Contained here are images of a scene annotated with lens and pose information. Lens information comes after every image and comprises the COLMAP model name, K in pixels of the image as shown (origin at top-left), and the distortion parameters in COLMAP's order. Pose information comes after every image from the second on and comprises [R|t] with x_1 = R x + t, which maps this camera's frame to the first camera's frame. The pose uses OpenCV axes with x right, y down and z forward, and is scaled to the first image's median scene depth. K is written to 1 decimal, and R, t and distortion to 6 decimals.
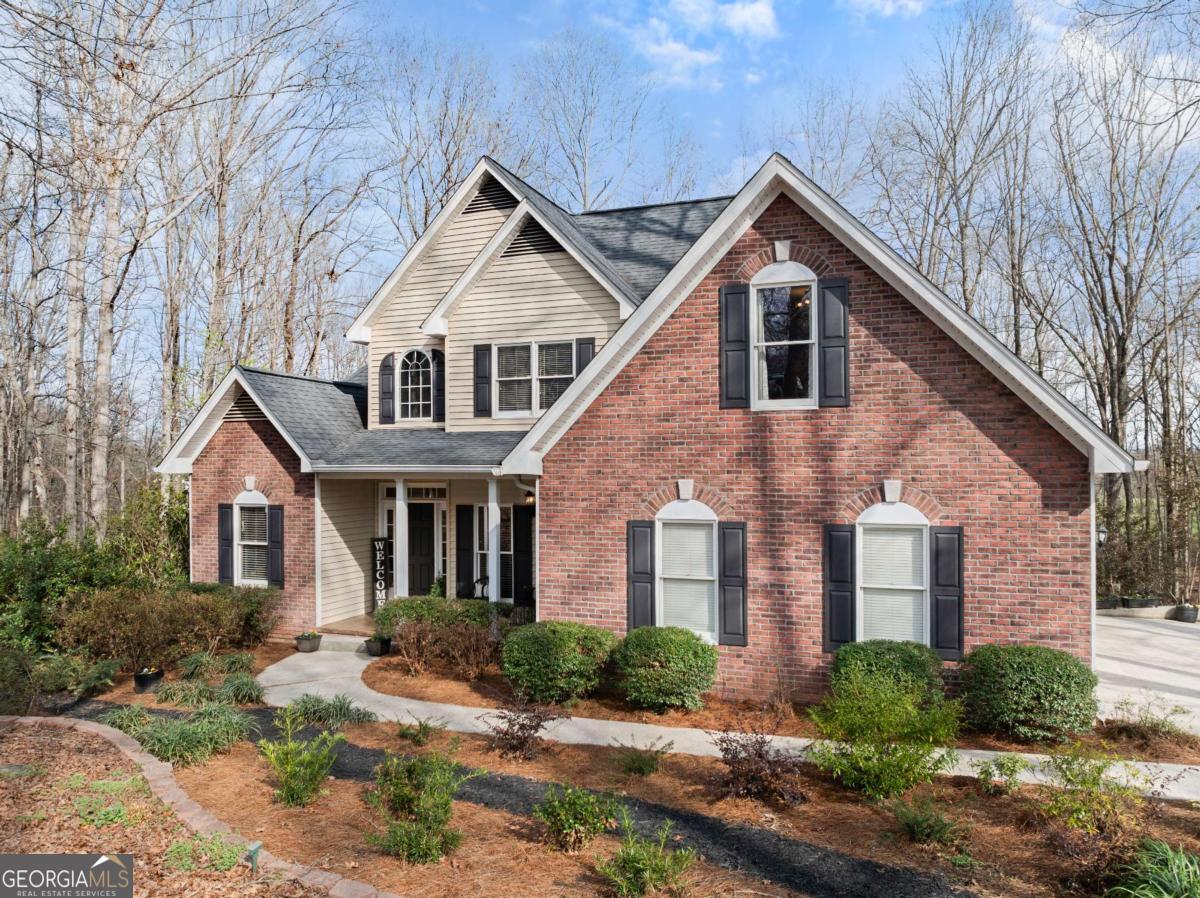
lens RADIAL K [[847.0, 0, 611.5], [0, 847.0, 449.8], [0, 0, 1]] dist [-0.042742, 0.010593]
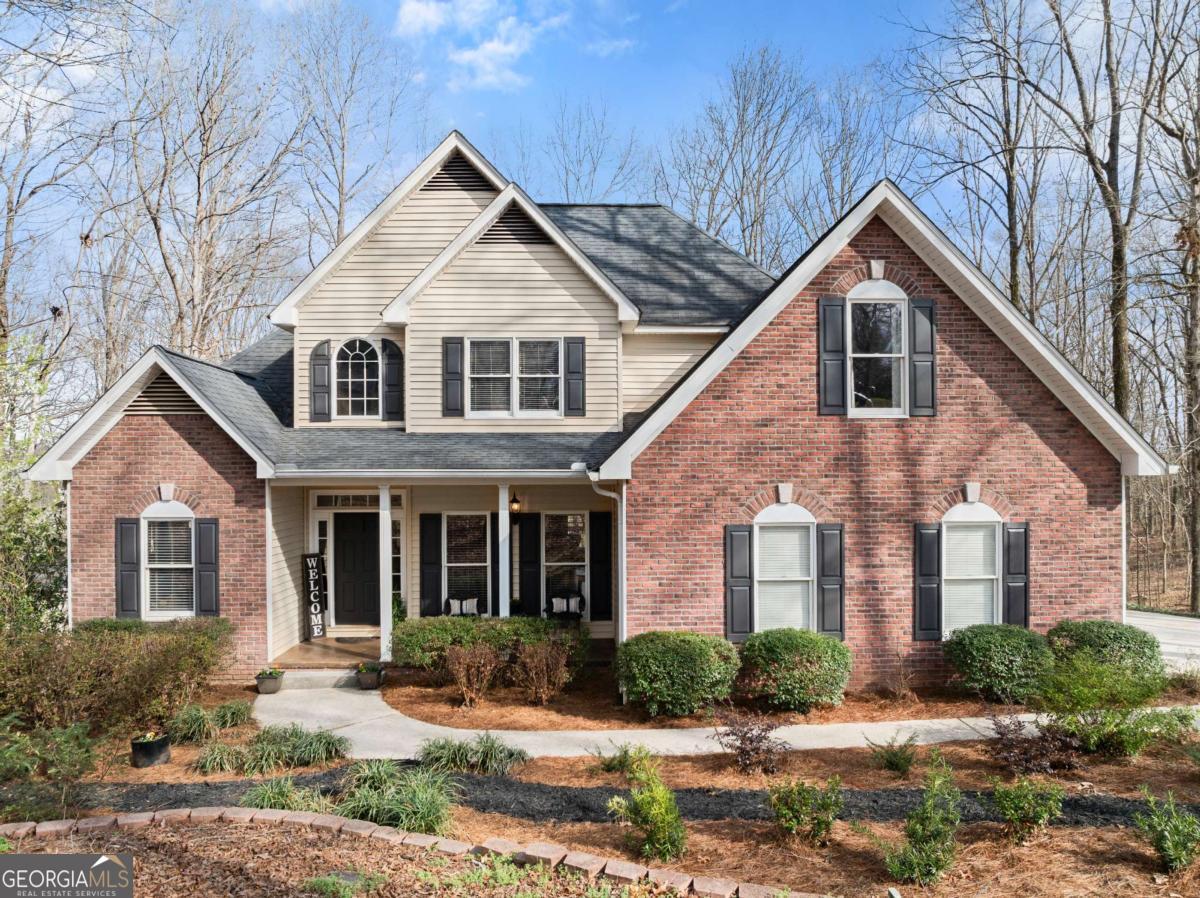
lens RADIAL K [[847.0, 0, 611.8], [0, 847.0, 453.6], [0, 0, 1]] dist [-0.042742, 0.010593]
pose [[0.924362, 0.006380, 0.381464, -0.478462], [-0.006445, 0.999979, -0.001106, 0.001363], [-0.381463, -0.001436, 0.924383, 0.129408]]
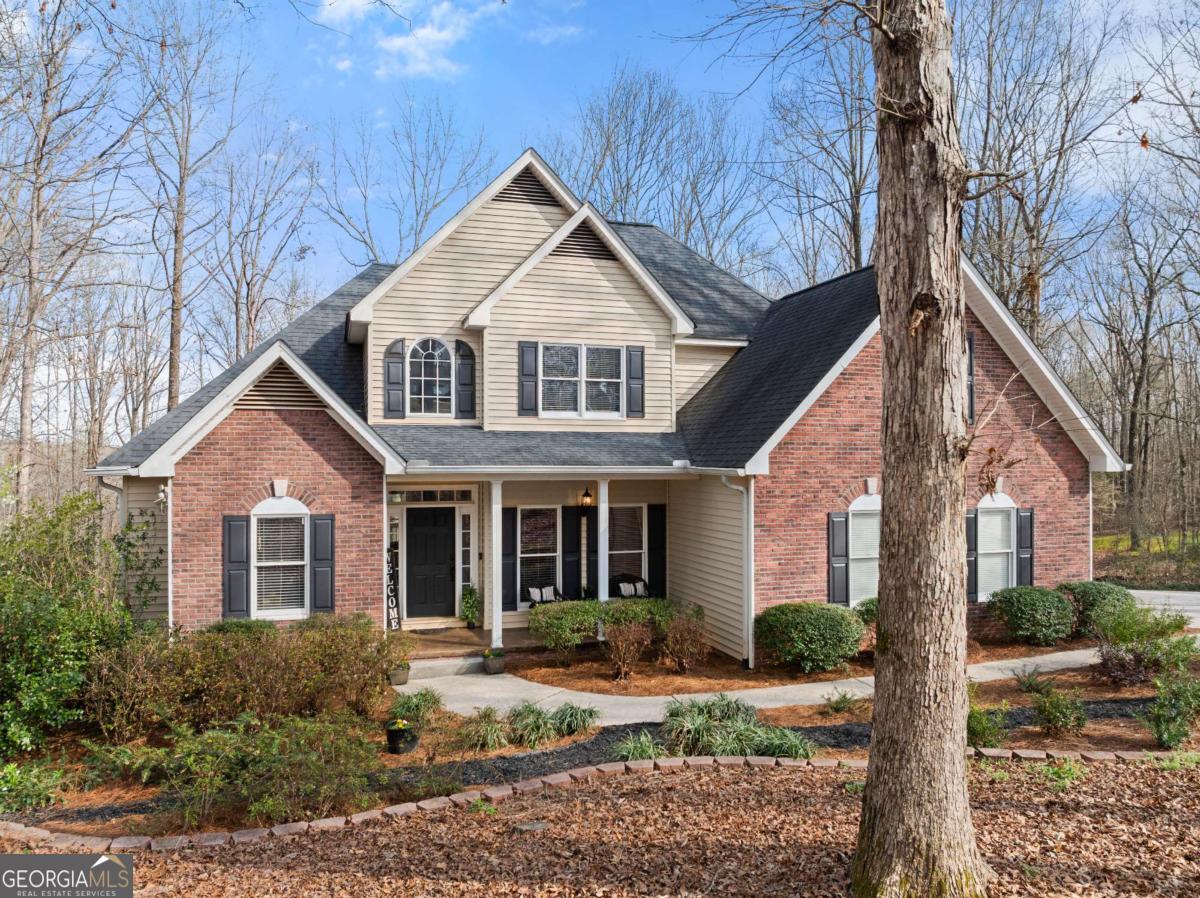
lens RADIAL K [[847.0, 0, 613.1], [0, 847.0, 441.3], [0, 0, 1]] dist [-0.042742, 0.010593]
pose [[0.783988, 0.018561, 0.620498, -0.948711], [-0.013217, 0.999825, -0.013208, 0.002357], [-0.620635, 0.002153, 0.784097, 0.250887]]
